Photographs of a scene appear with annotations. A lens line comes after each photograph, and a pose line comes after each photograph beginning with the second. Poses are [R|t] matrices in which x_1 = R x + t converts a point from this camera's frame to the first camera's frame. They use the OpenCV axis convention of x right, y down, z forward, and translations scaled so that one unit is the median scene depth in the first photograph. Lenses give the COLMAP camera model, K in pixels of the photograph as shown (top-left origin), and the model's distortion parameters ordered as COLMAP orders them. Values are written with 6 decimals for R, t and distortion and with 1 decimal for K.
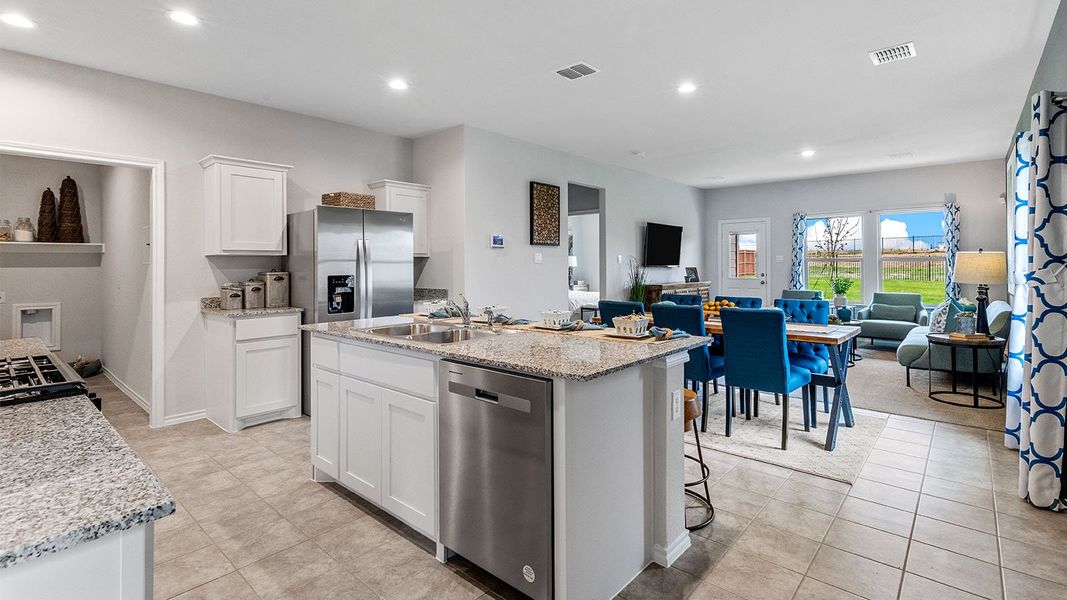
lens RADIAL K [[487.6, 0, 534.4], [0, 487.6, 261.6], [0, 0, 1]] dist [0.001502, 0.000035]
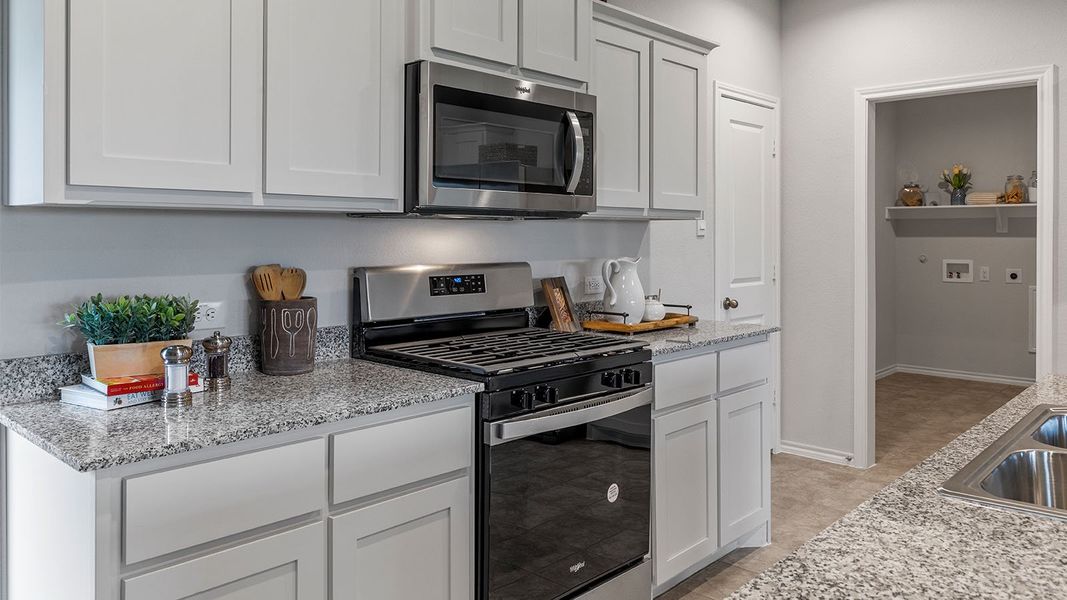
lens RADIAL K [[775.6, 0, 558.7], [0, 775.6, 235.3], [0, 0, 1]] dist [-0.000399, -0.000200]
pose [[-0.008664, 0.003607, -0.999956, 0.125821], [0.007340, 0.999967, 0.003544, -0.002853], [0.999936, -0.007309, -0.008690, 0.249460]]
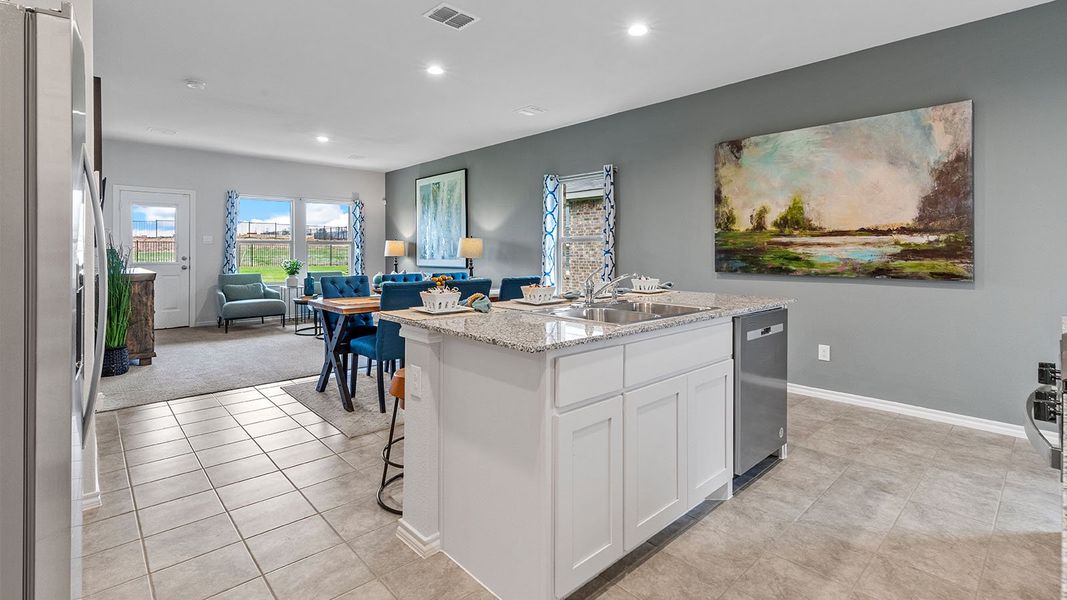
lens RADIAL K [[489.4, 0, 548.8], [0, 489.4, 249.0], [0, 0, 1]] dist [0.001668, -0.000124]
pose [[0.084785, 0.006031, 0.996381, -0.457342], [-0.007137, 0.999960, -0.005445, 0.016125], [-0.996374, -0.006649, 0.084824, 0.446086]]
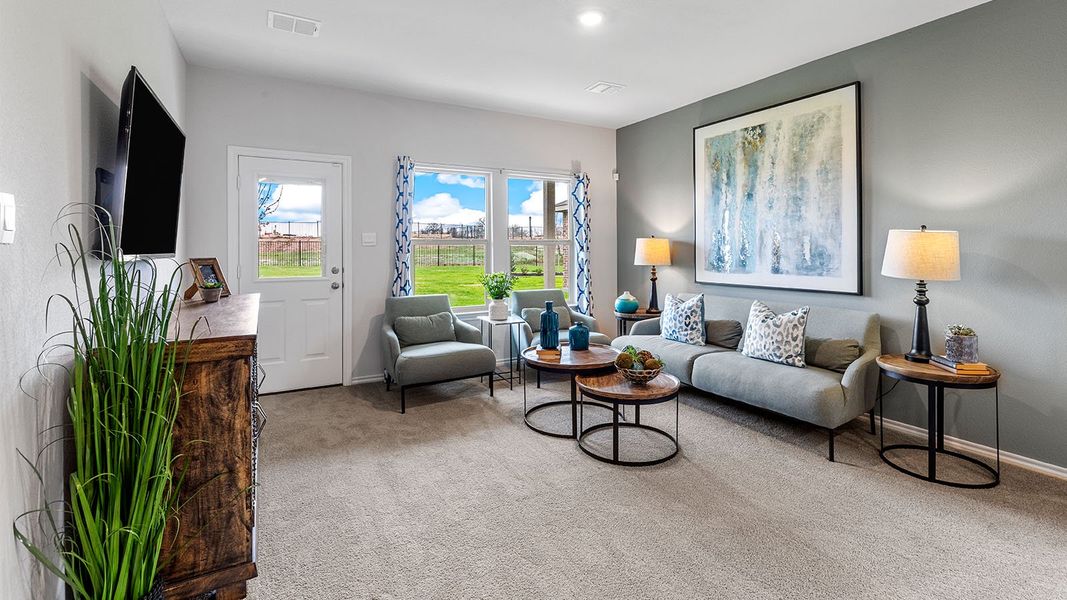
lens RADIAL K [[489.4, 0, 548.8], [0, 489.4, 249.0], [0, 0, 1]] dist [0.001668, -0.000124]
pose [[0.316821, 0.000476, 0.948485, 0.091615], [-0.004698, 0.999988, 0.001067, 0.005379], [-0.948474, -0.004794, 0.316819, 0.921960]]
